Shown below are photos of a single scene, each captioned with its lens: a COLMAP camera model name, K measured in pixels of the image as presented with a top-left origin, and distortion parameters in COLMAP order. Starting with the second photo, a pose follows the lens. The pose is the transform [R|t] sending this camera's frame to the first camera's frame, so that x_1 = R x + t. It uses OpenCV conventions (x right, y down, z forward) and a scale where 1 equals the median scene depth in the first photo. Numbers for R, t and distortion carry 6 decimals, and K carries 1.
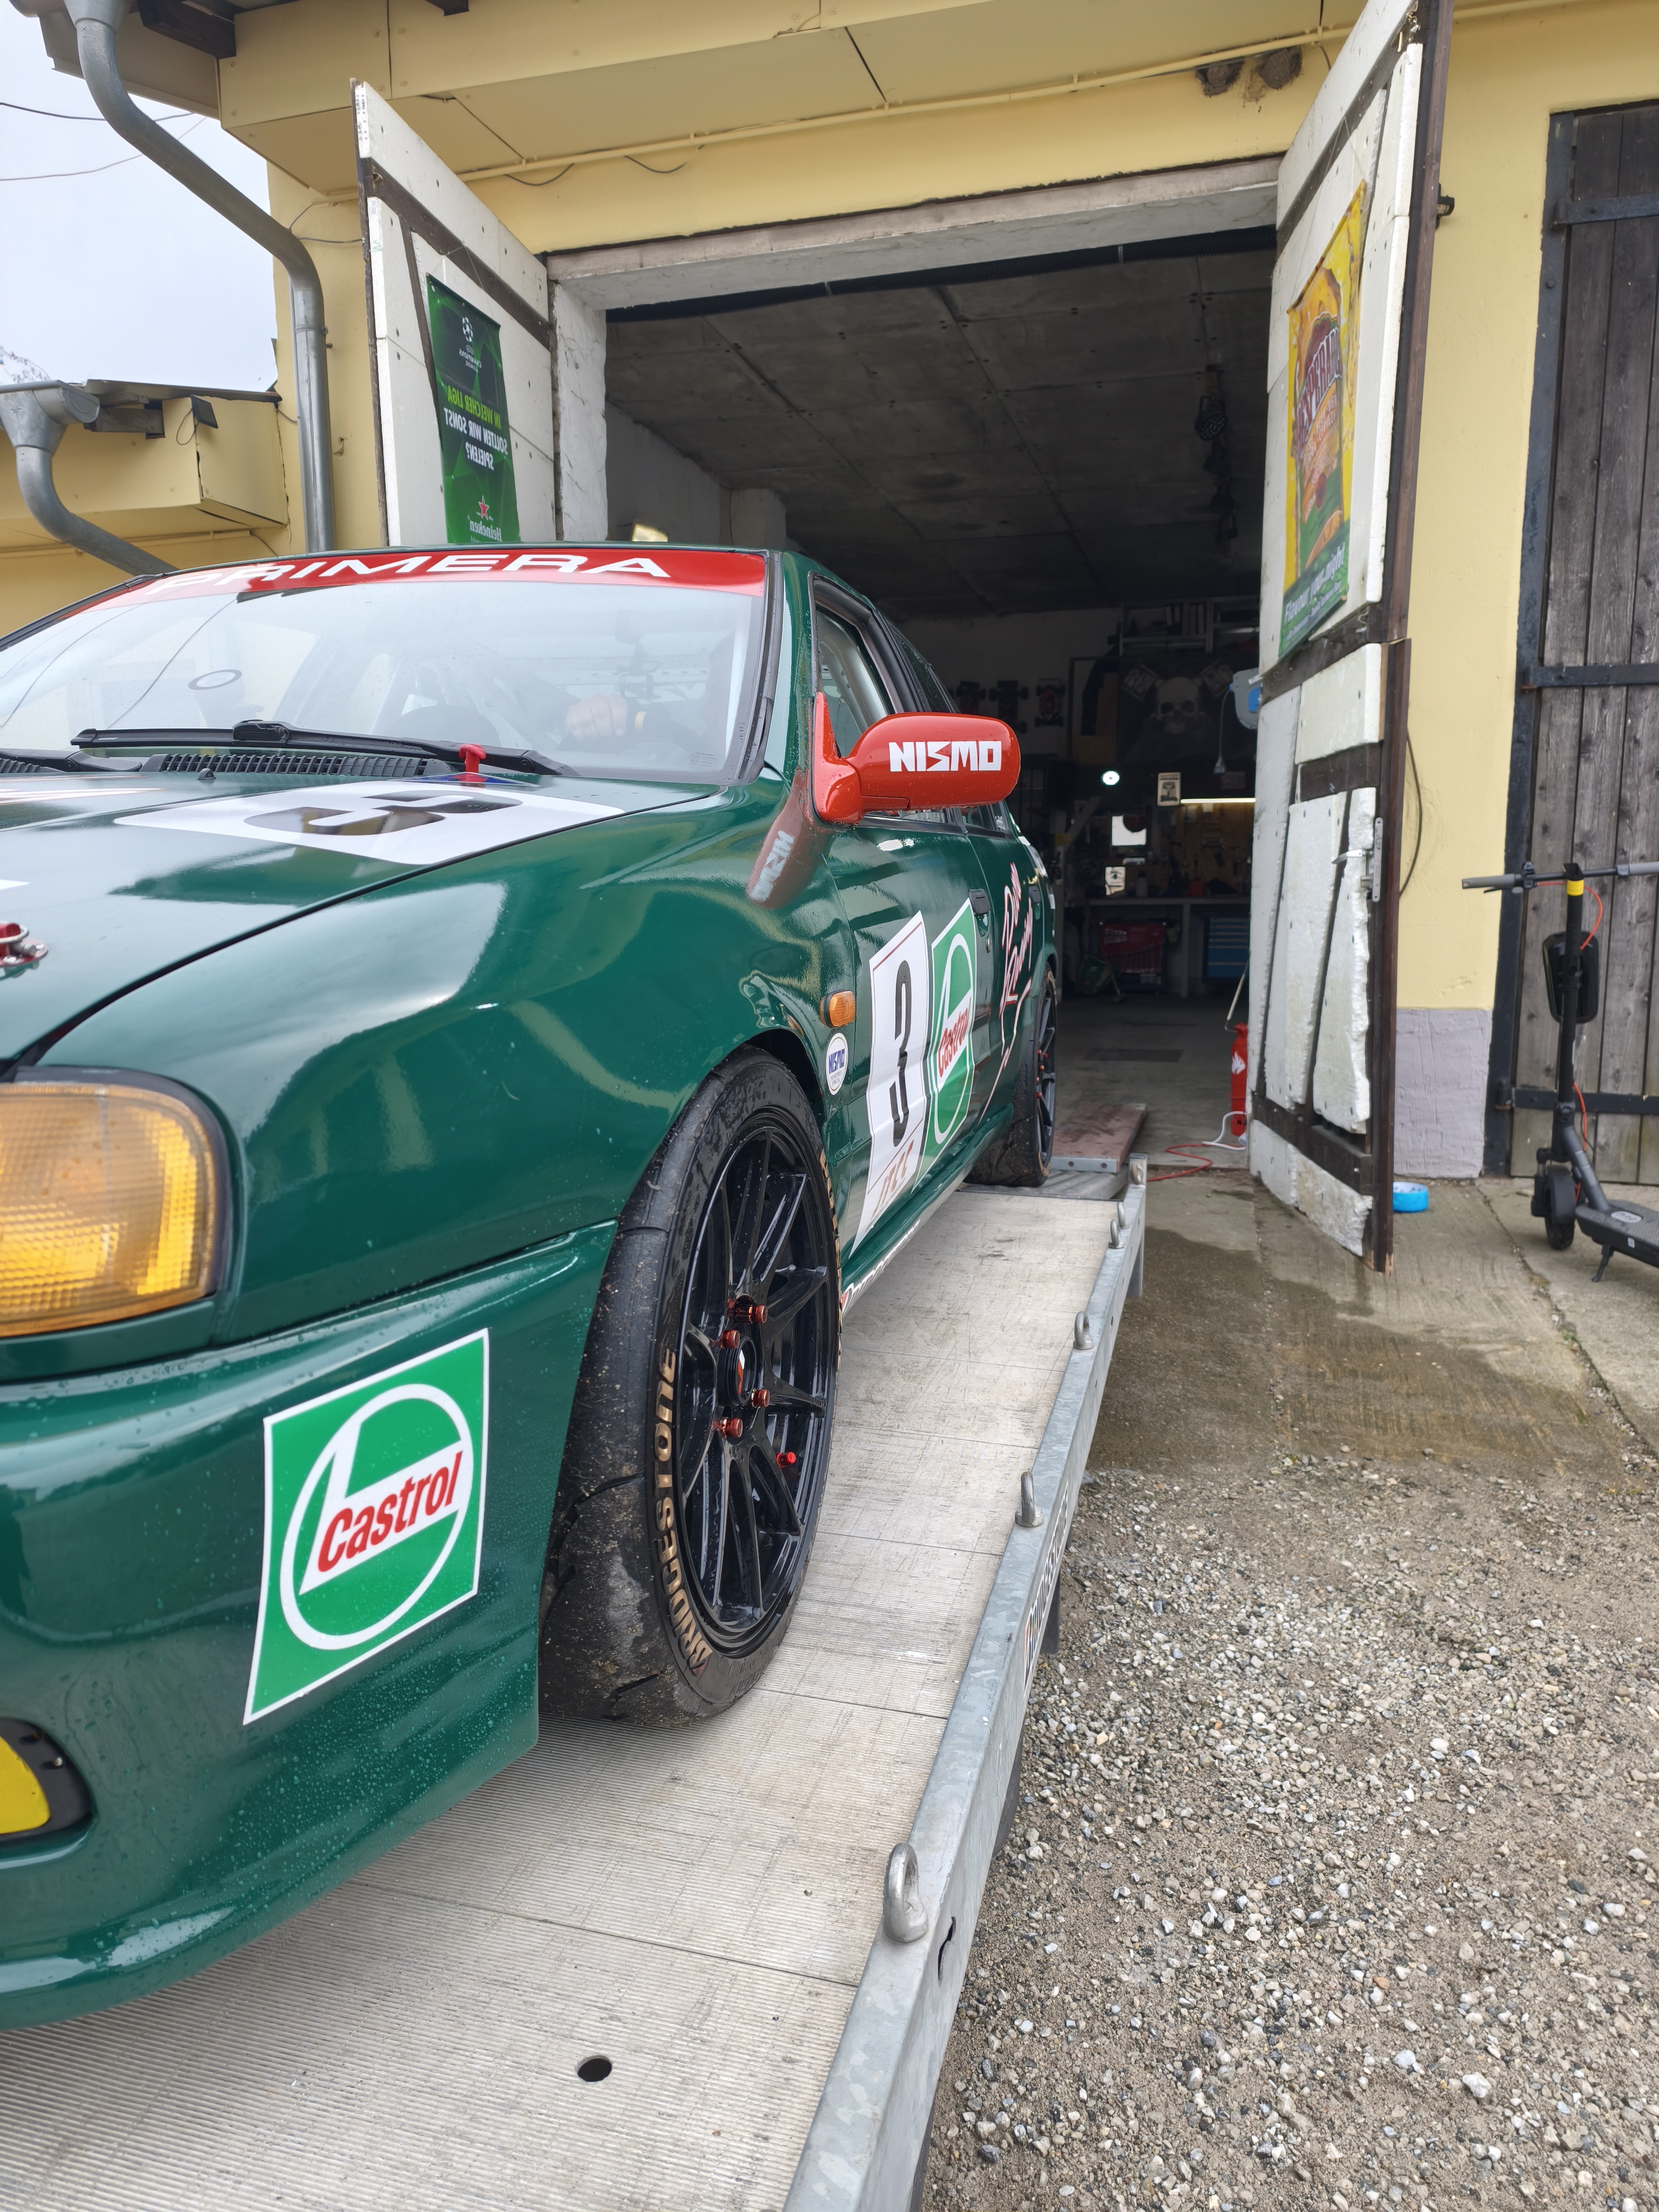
lens RADIAL K [[1489.4, 0, 829.5], [0, 1489.4, 1106.0], [0, 0, 1]] dist [0.034626, 0.000126]
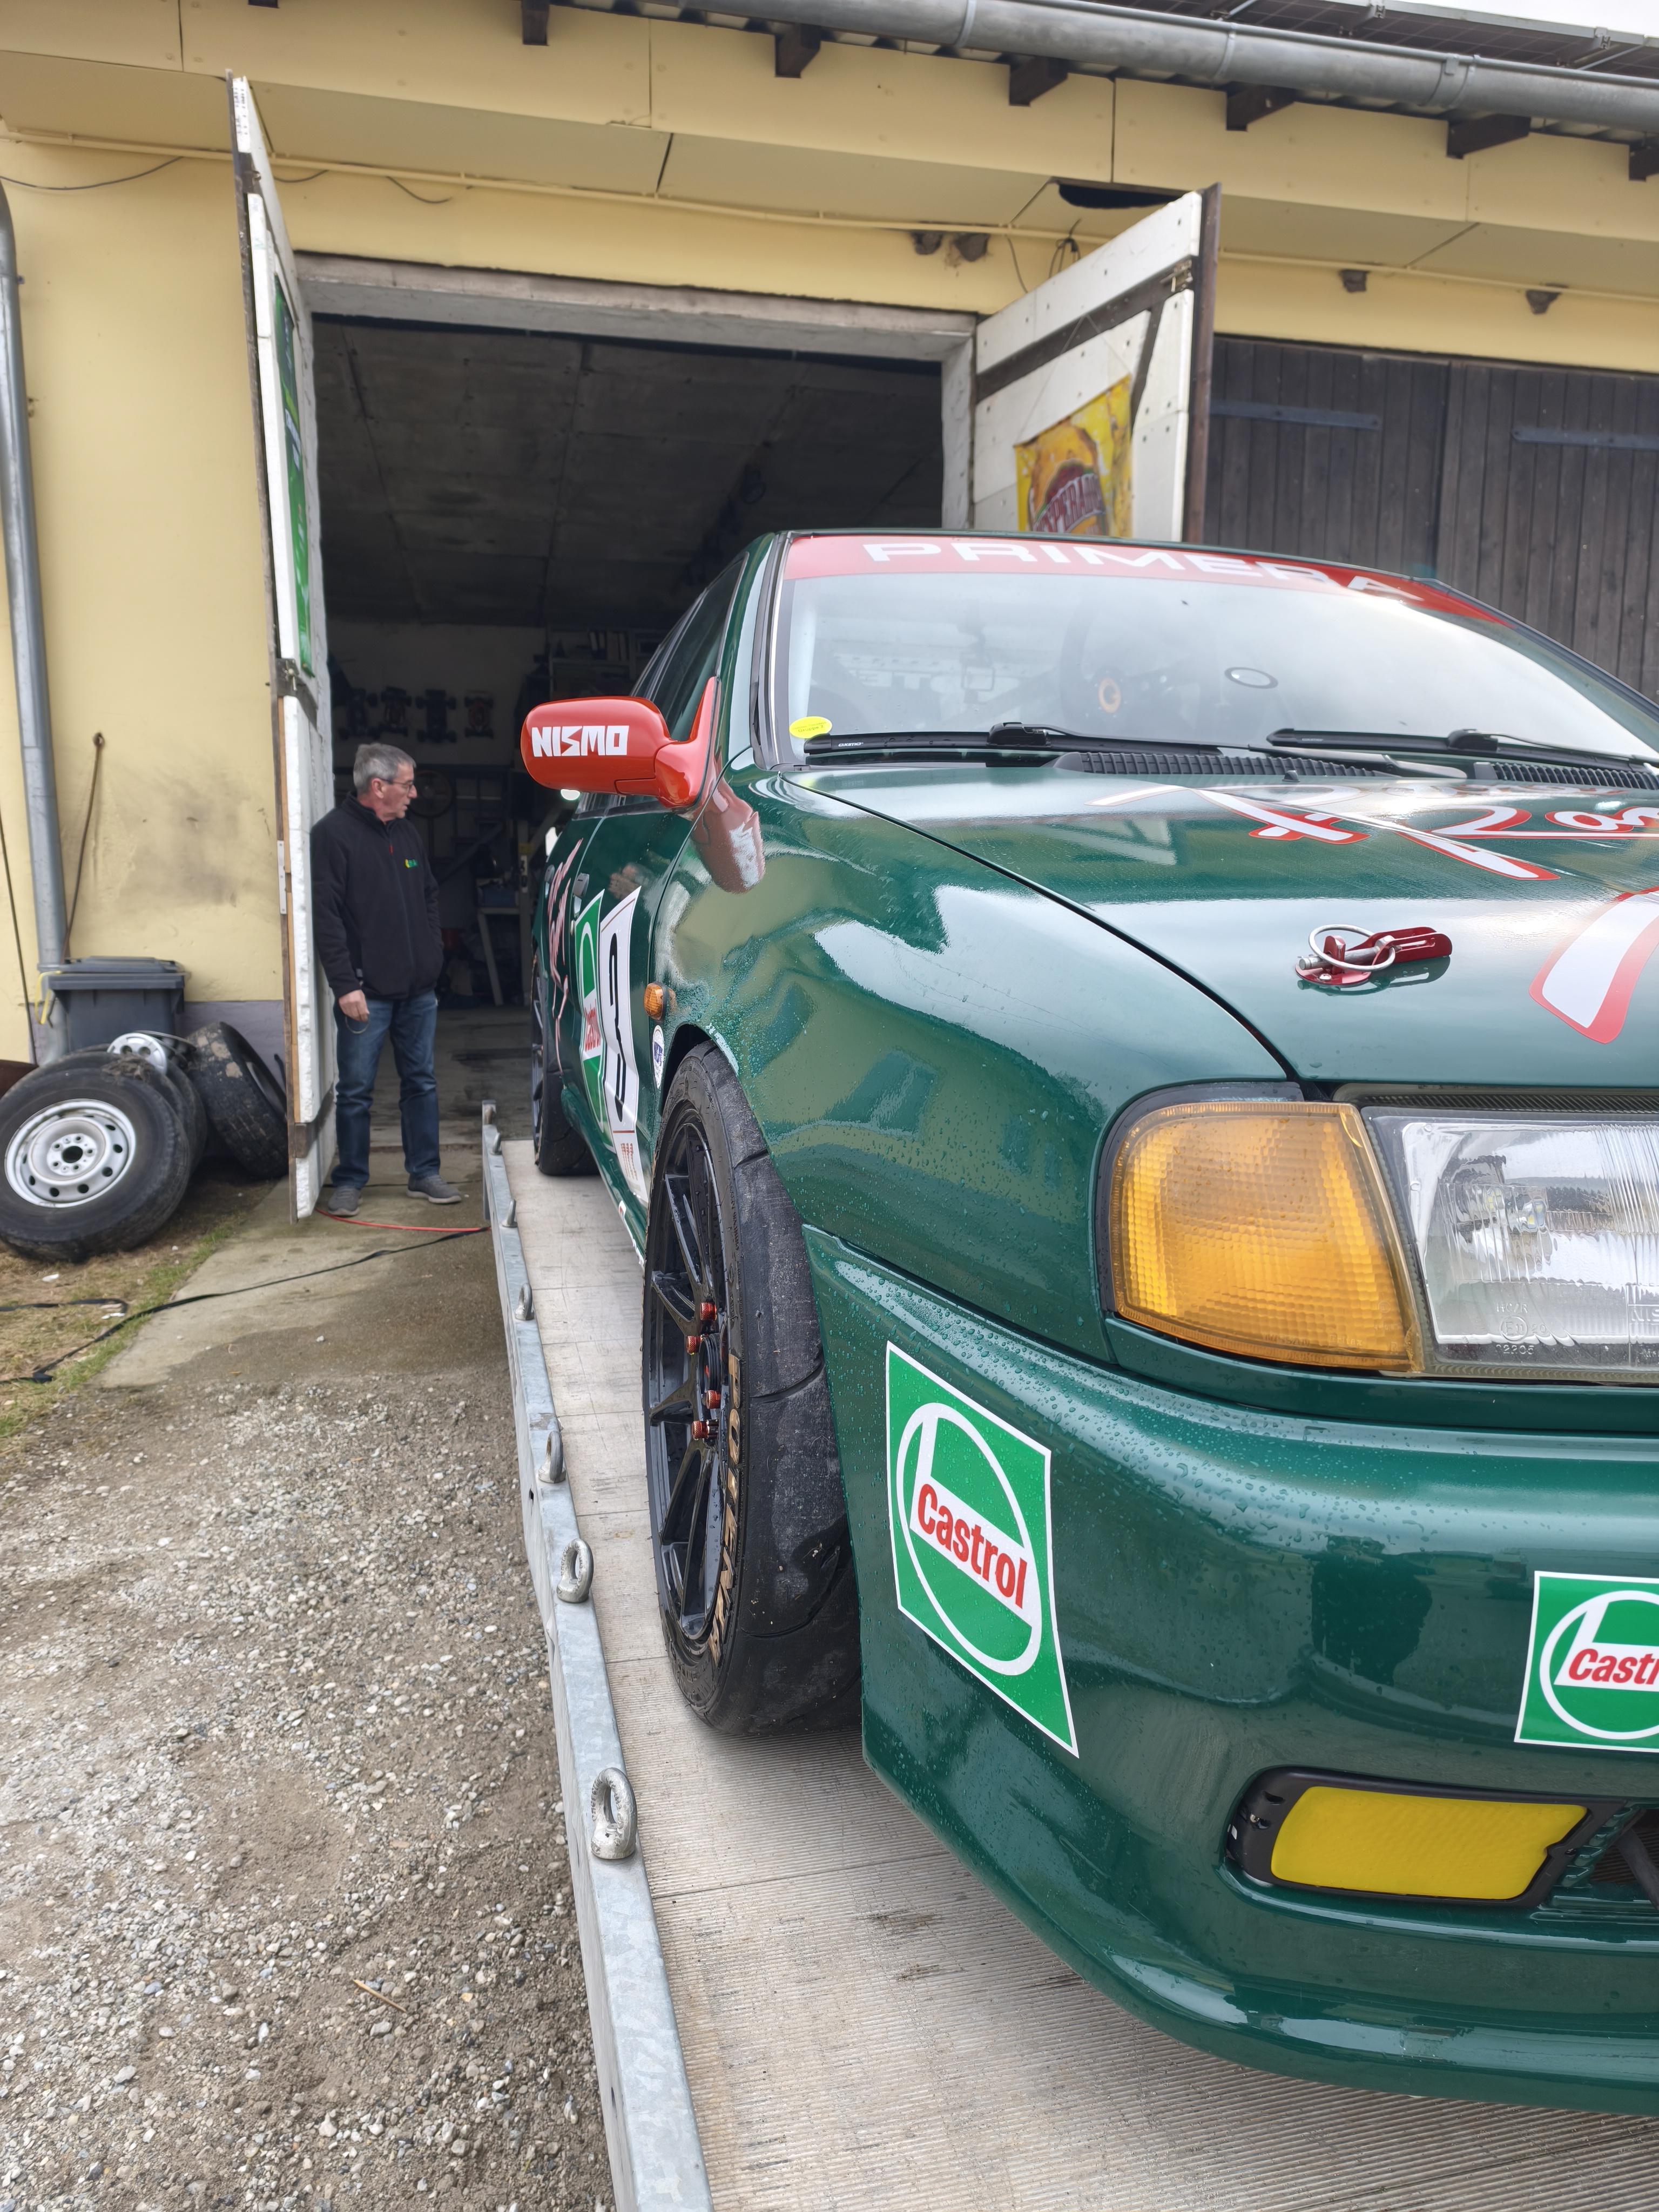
lens RADIAL K [[1489.4, 0, 829.5], [0, 1489.4, 1106.0], [0, 0, 1]] dist [0.034626, 0.000126]
pose [[0.879195, -0.063211, 0.472250, -0.296681], [0.065233, 0.997797, 0.012111, 0.000066], [-0.471975, 0.020158, 0.881381, -0.016210]]
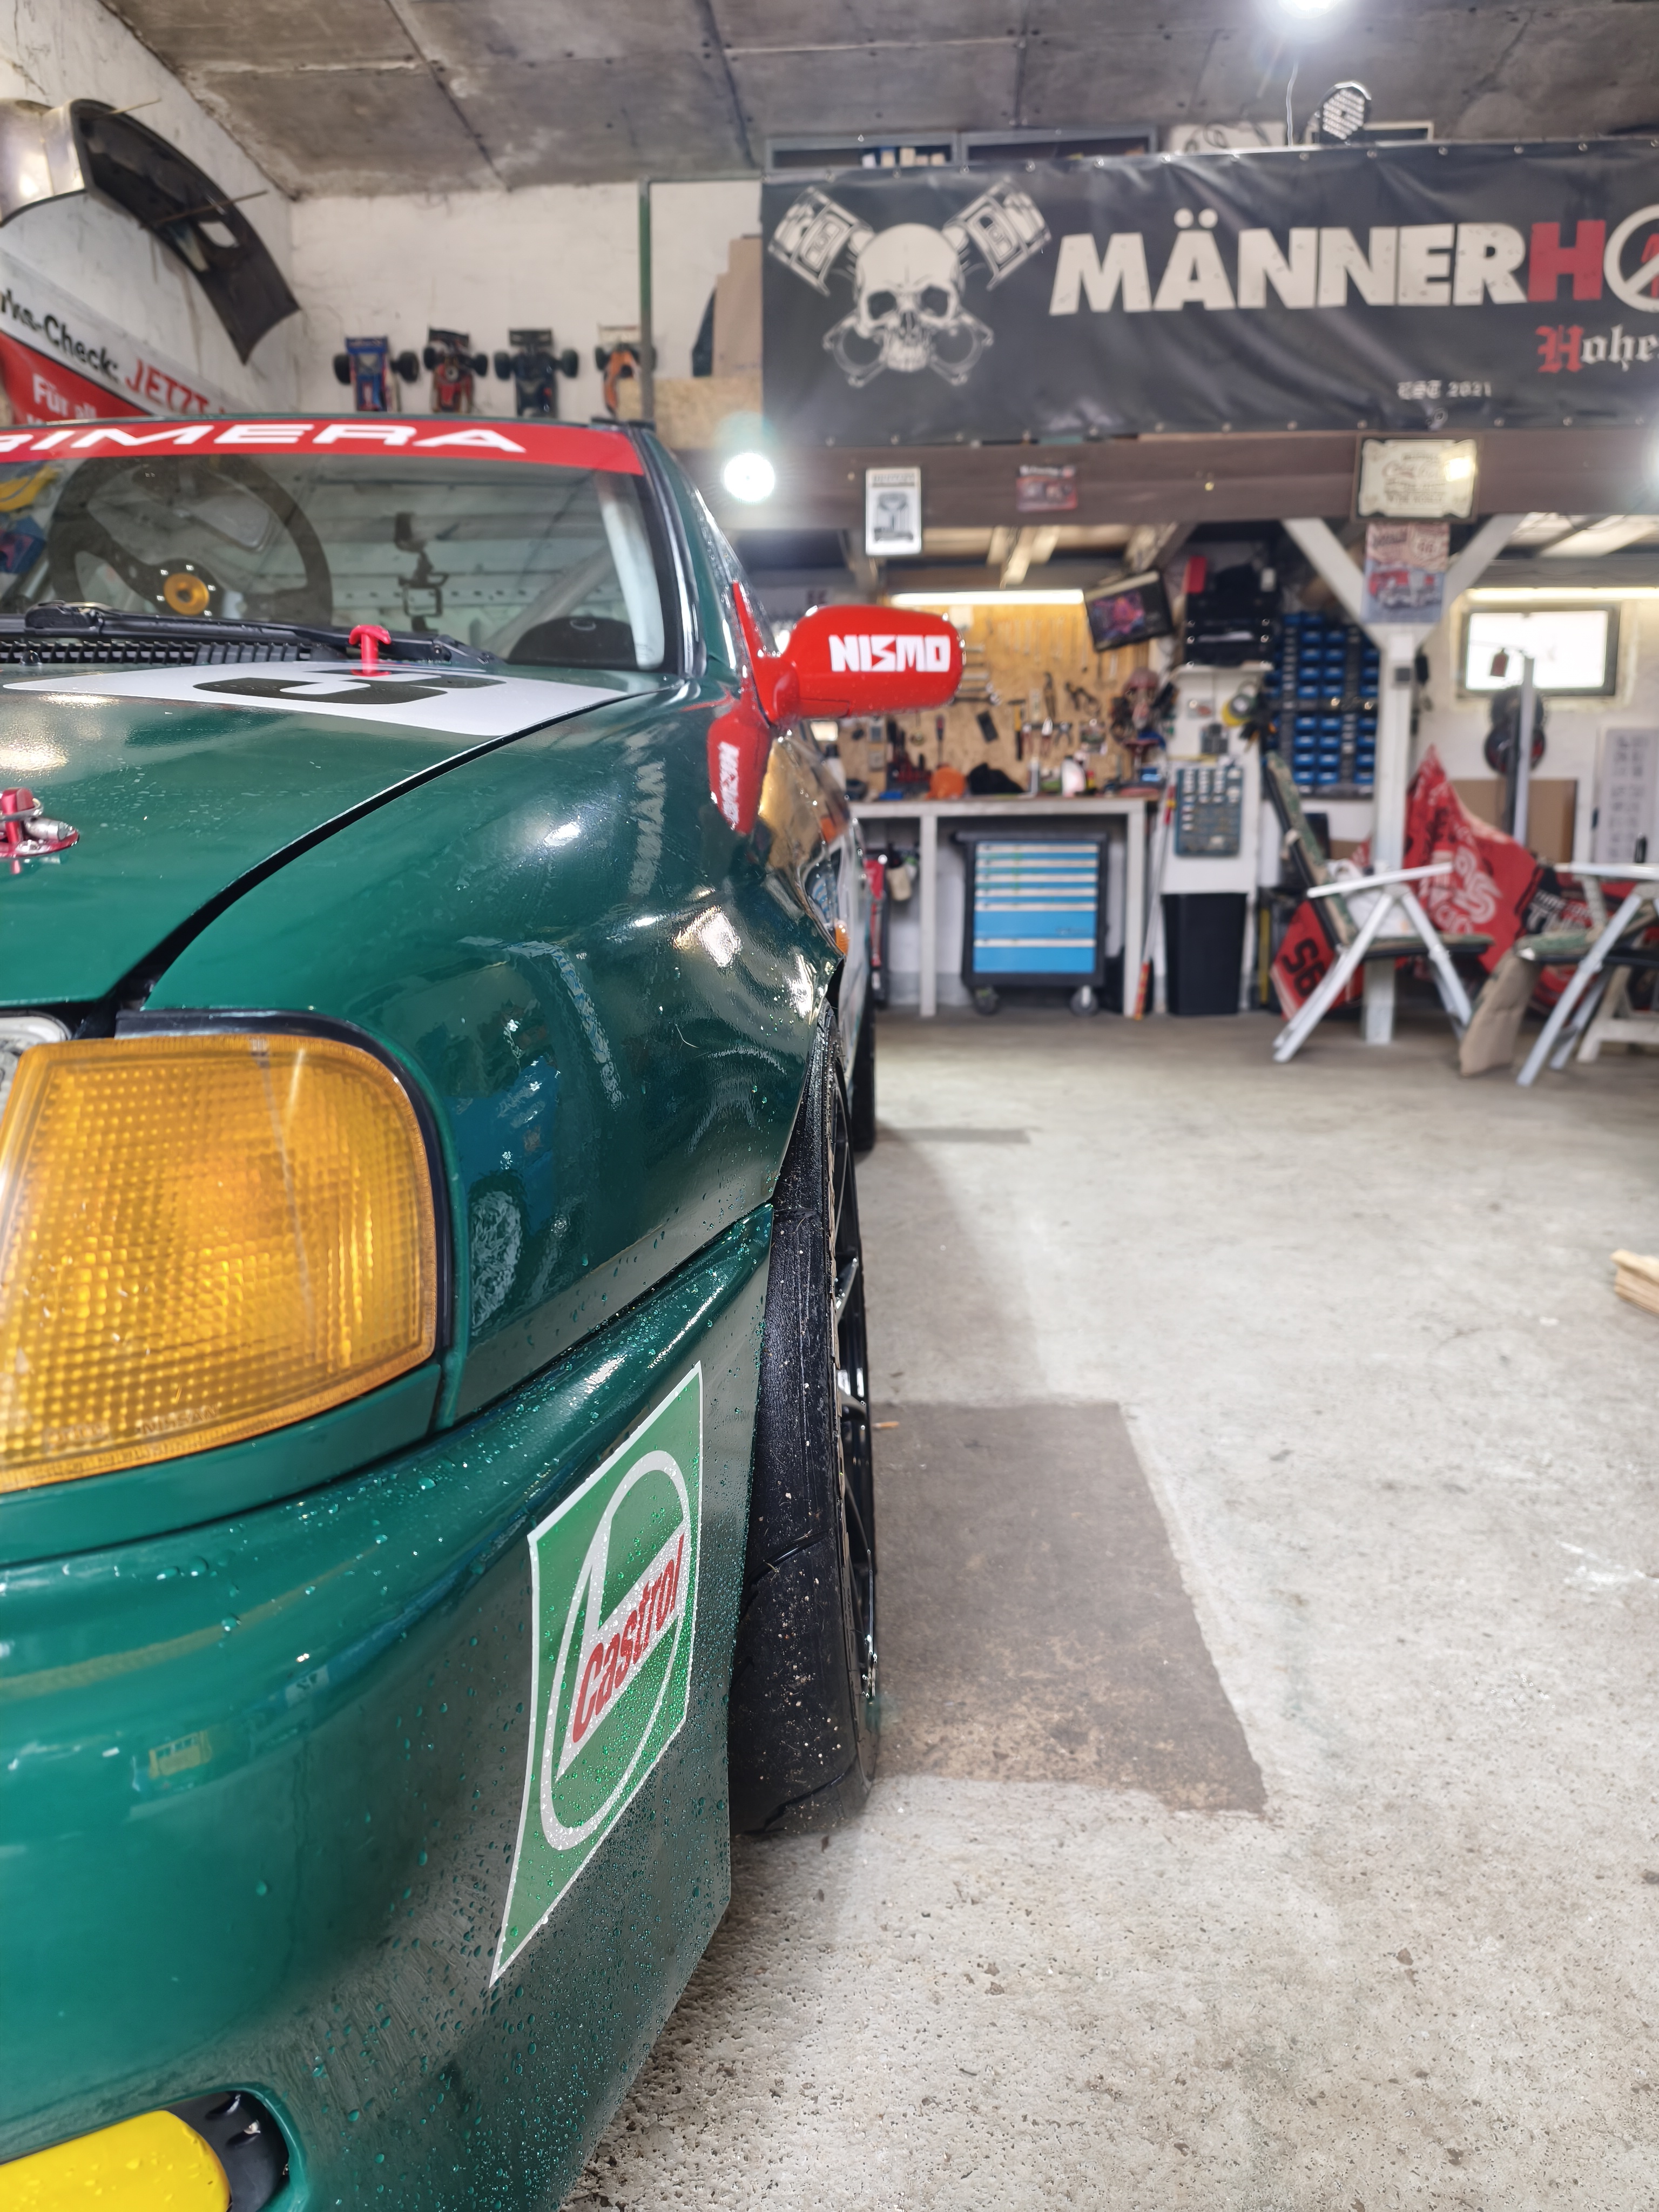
lens RADIAL K [[1508.3, 0, 829.5], [0, 1508.3, 1106.0], [0, 0, 1]] dist [-0.006540, -0.004266]
pose [[0.978239, -0.033630, 0.204736, 0.223058], [0.032446, 0.999432, 0.009137, -0.101815], [-0.204927, -0.002296, 0.978775, 1.110706]]
